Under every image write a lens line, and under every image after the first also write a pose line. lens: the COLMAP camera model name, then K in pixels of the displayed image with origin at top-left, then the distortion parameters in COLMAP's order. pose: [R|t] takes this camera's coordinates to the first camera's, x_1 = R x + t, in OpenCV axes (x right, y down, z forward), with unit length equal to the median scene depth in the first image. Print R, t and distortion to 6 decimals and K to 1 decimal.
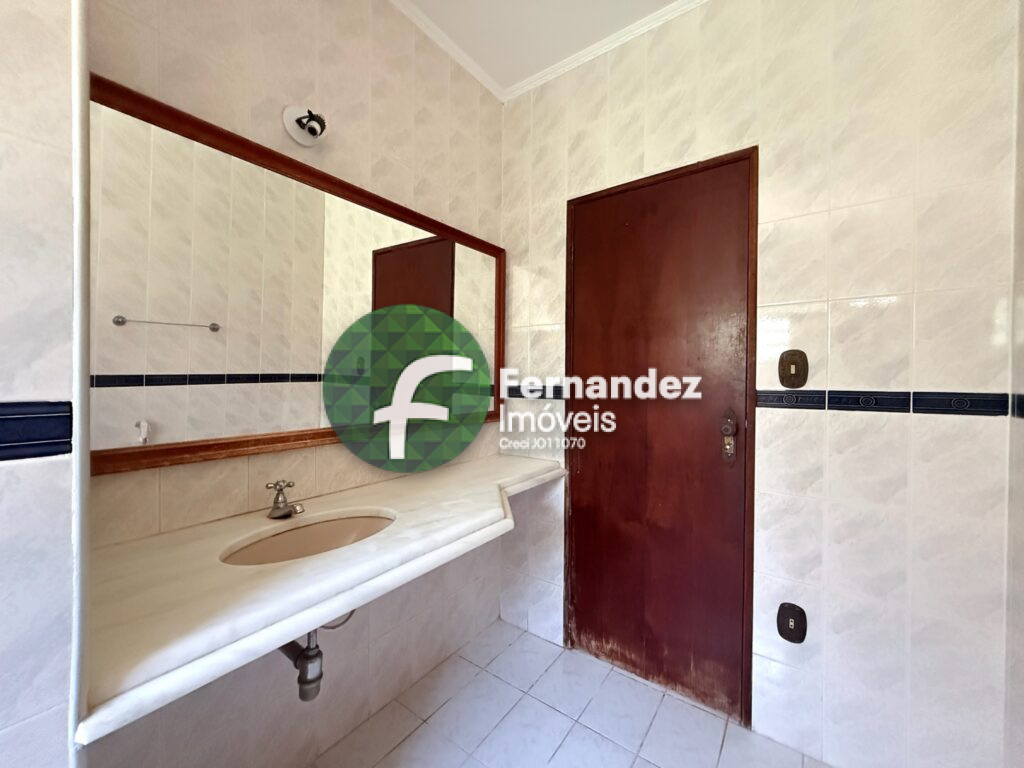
lens RADIAL K [[406.3, 0, 515.8], [0, 406.3, 379.8], [0, 0, 1]] dist [0.001138, -0.000082]
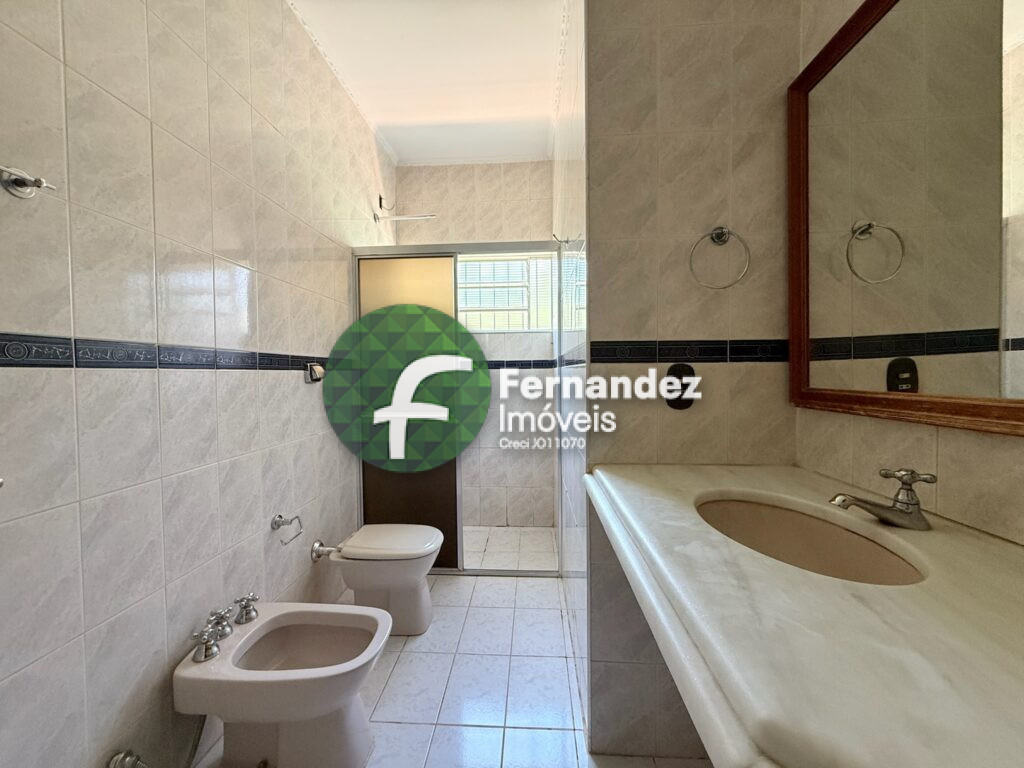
lens RADIAL K [[406.3, 0, 512.4], [0, 406.3, 380.8], [0, 0, 1]] dist [0.001138, -0.000082]
pose [[-0.842813, 0.012632, -0.538058, 0.275235], [0.002657, 0.999810, 0.019311, 0.106845], [0.538200, 0.014846, -0.842687, 1.268715]]
